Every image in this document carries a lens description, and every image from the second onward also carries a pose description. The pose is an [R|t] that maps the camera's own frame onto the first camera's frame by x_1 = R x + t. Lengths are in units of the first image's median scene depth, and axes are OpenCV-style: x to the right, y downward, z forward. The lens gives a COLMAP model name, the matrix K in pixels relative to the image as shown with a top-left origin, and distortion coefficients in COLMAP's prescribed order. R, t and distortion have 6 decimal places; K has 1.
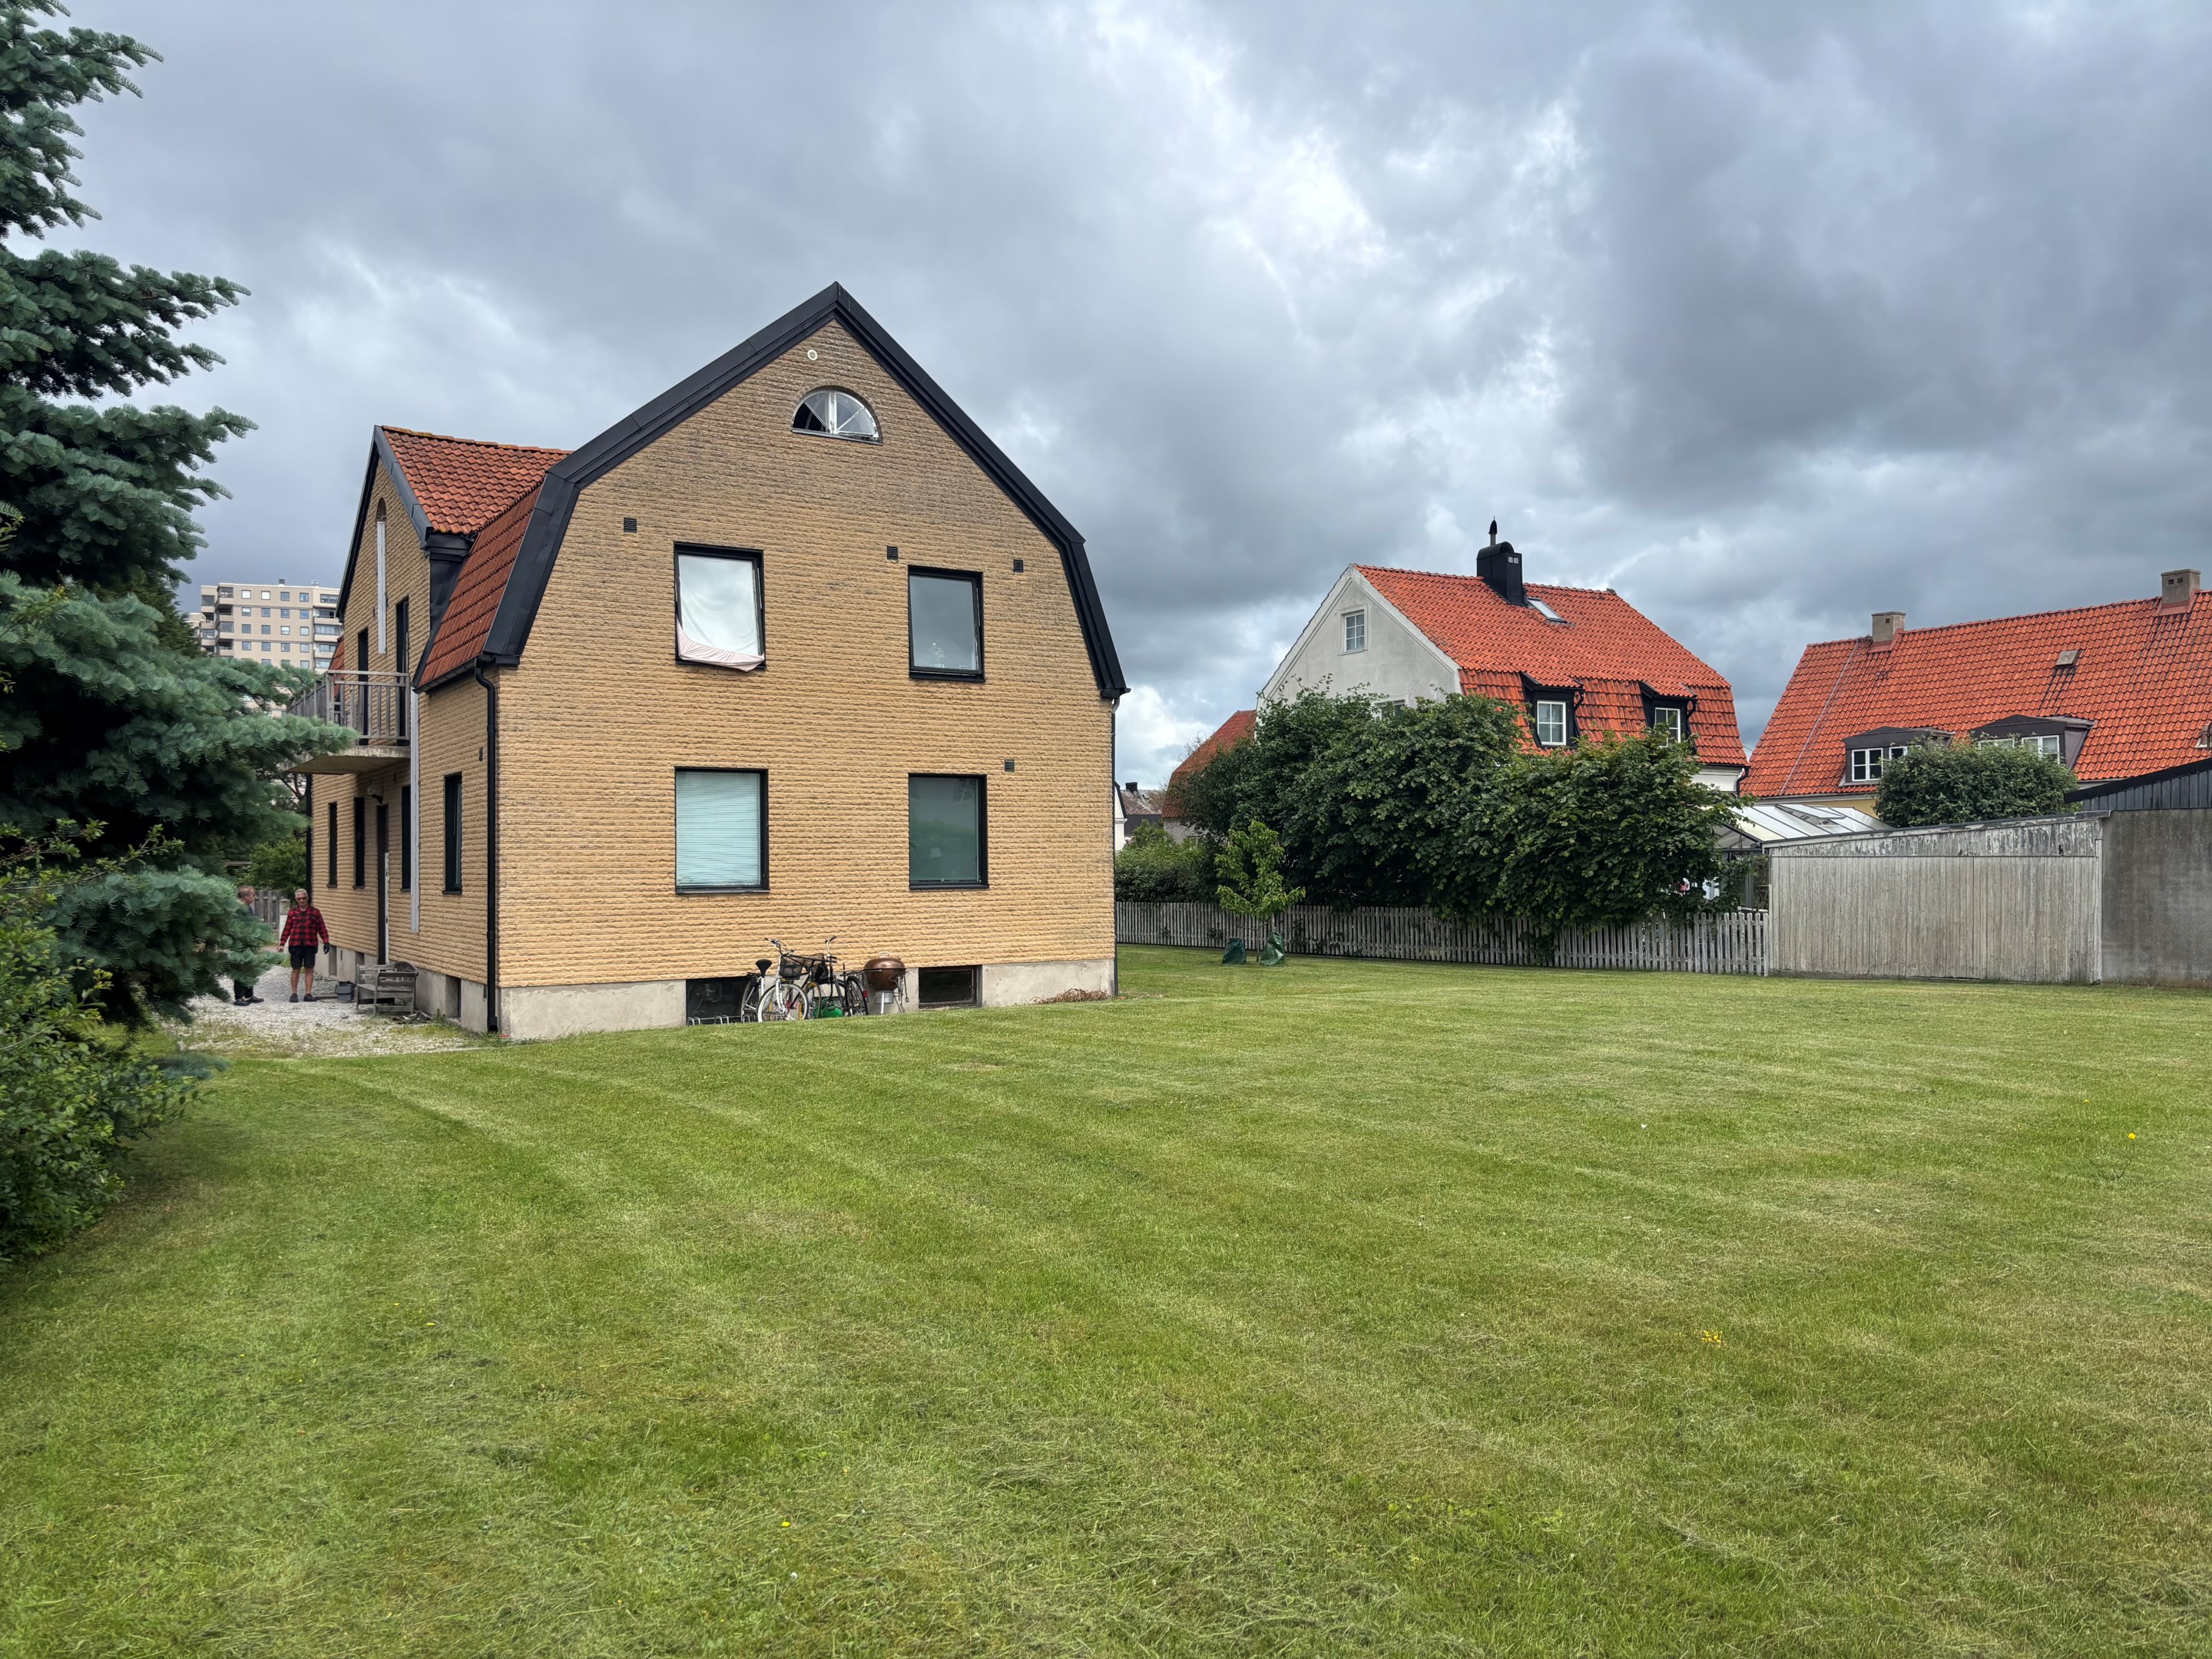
lens RADIAL K [[1652.2, 0, 1106.0], [0, 1652.2, 830.7], [0, 0, 1]] dist [0.038330, -0.021424]
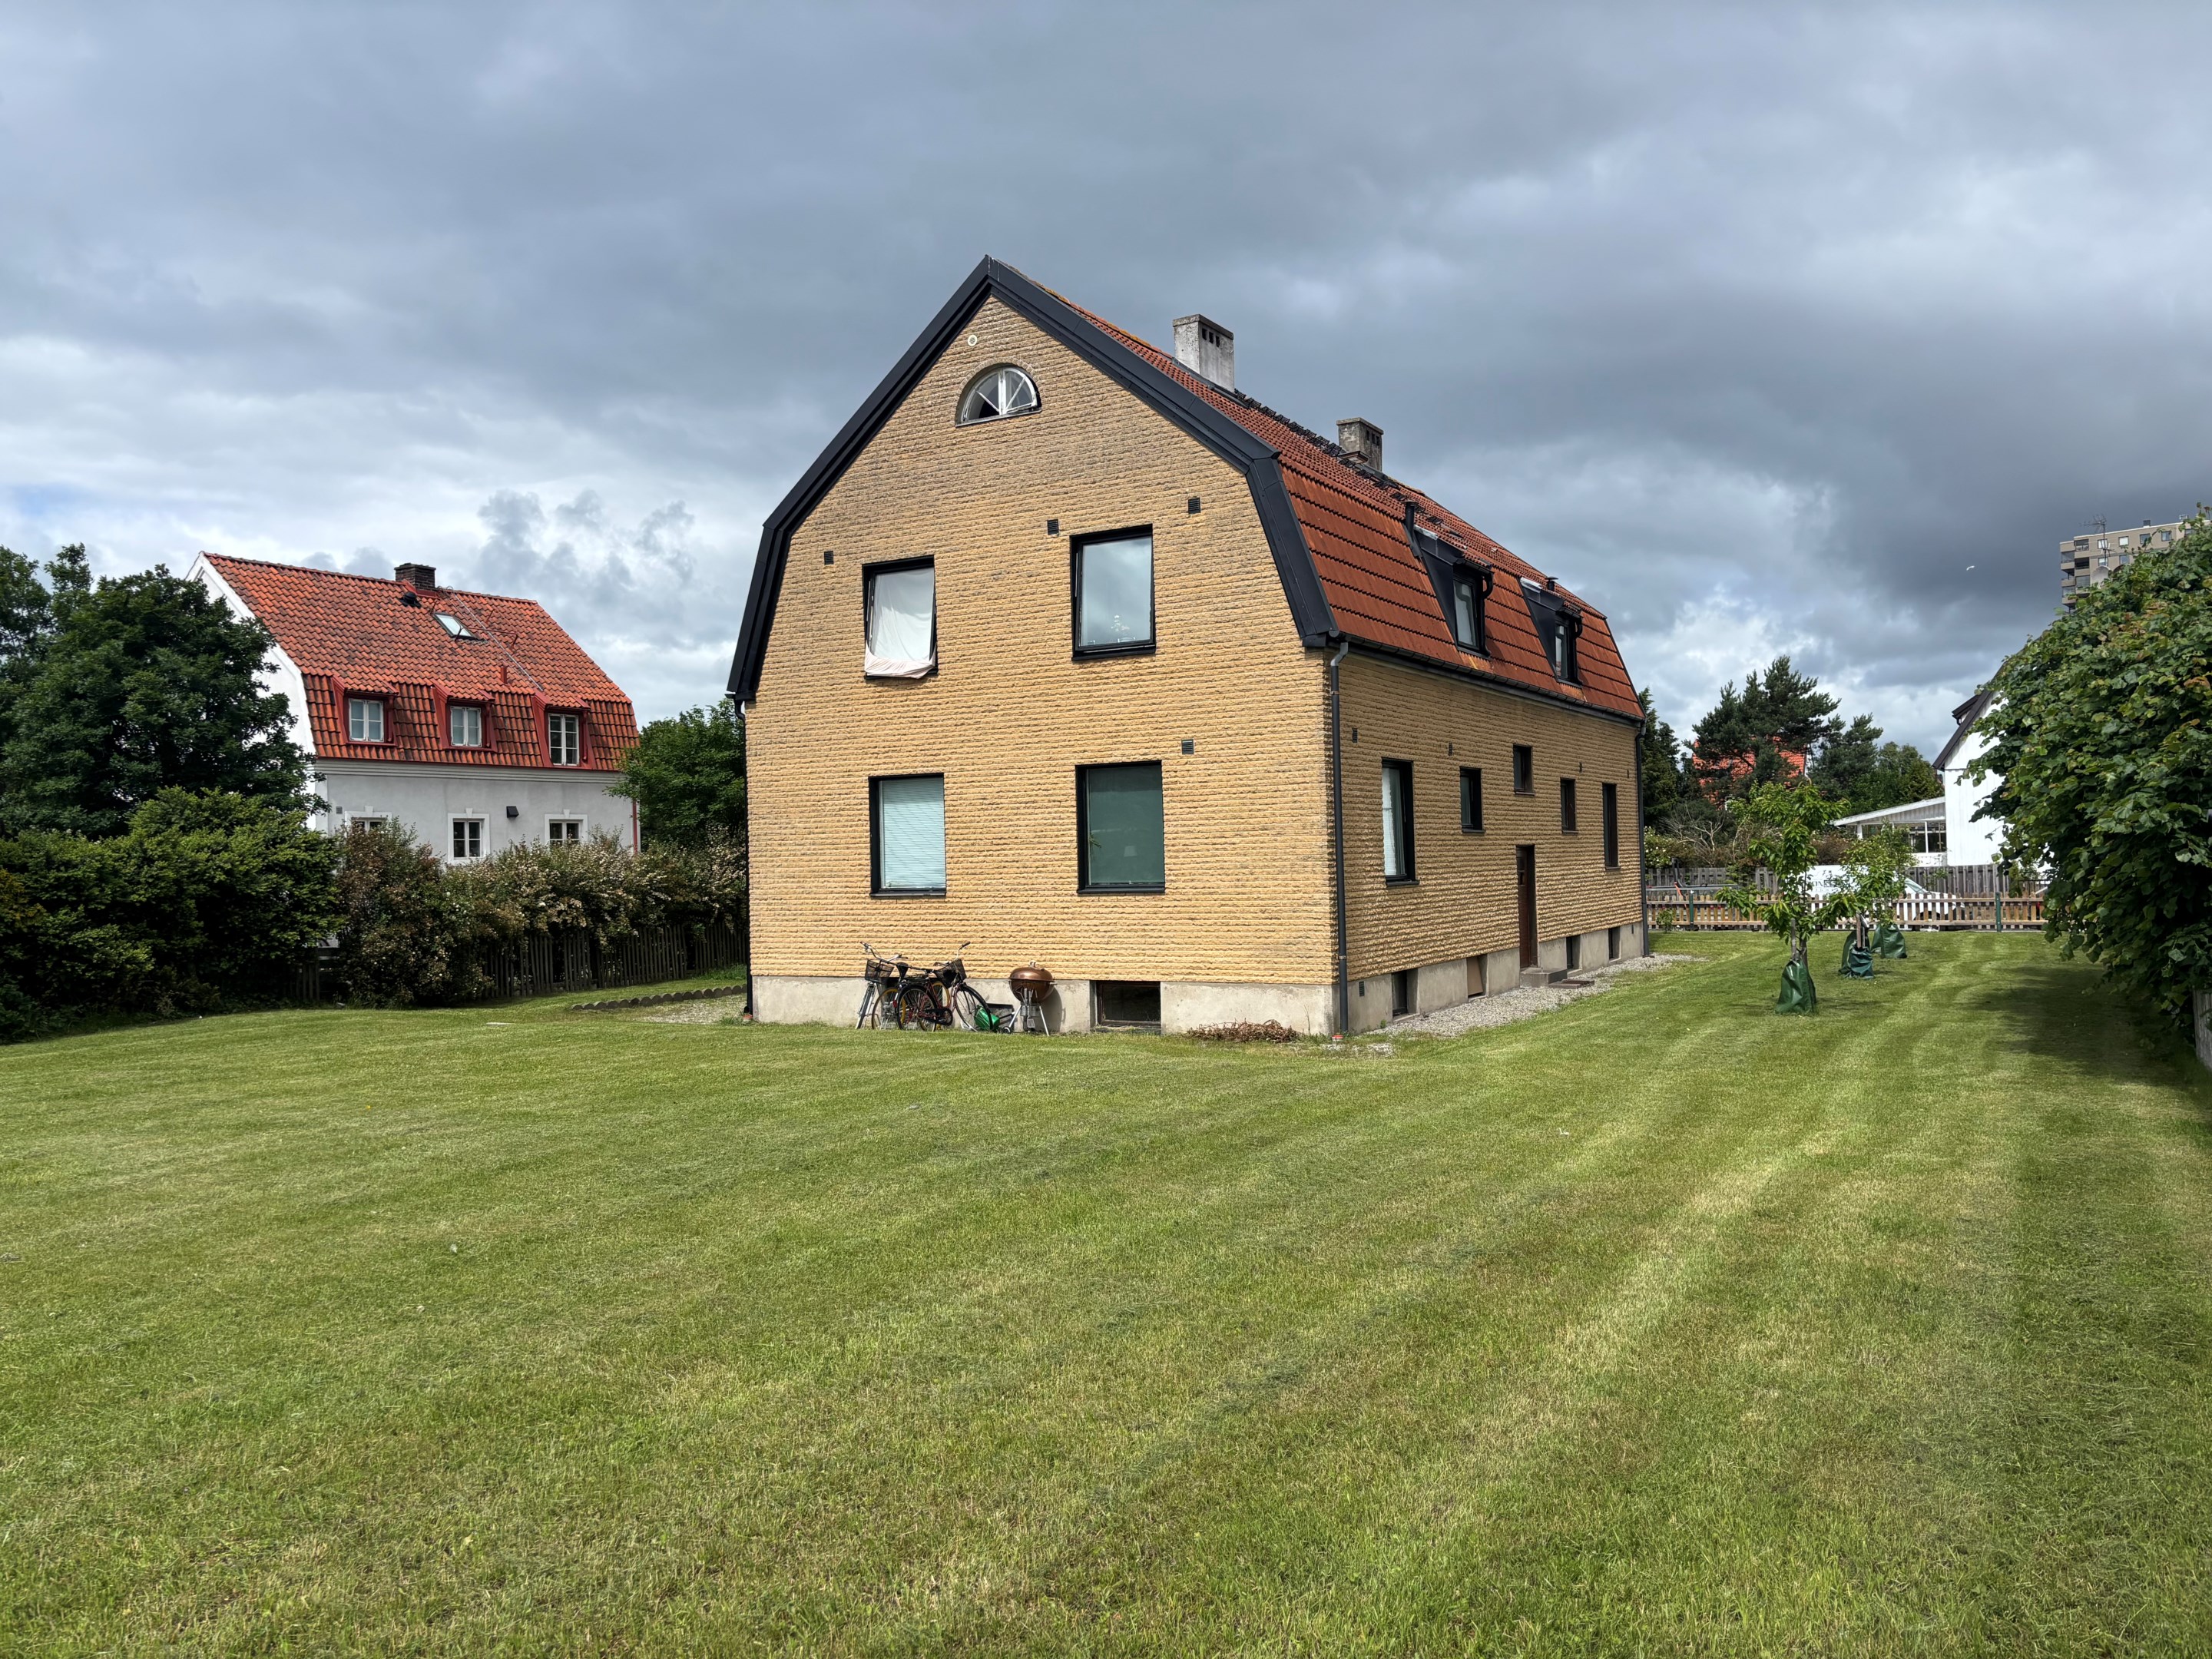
lens RADIAL K [[1652.2, 0, 1105.1], [0, 1652.2, 831.1], [0, 0, 1]] dist [0.038330, -0.021424]
pose [[0.469718, -0.018959, -0.882613, 0.685953], [0.039115, 0.999234, -0.000647, 0.002390], [0.881949, -0.034220, 0.470100, 0.585925]]
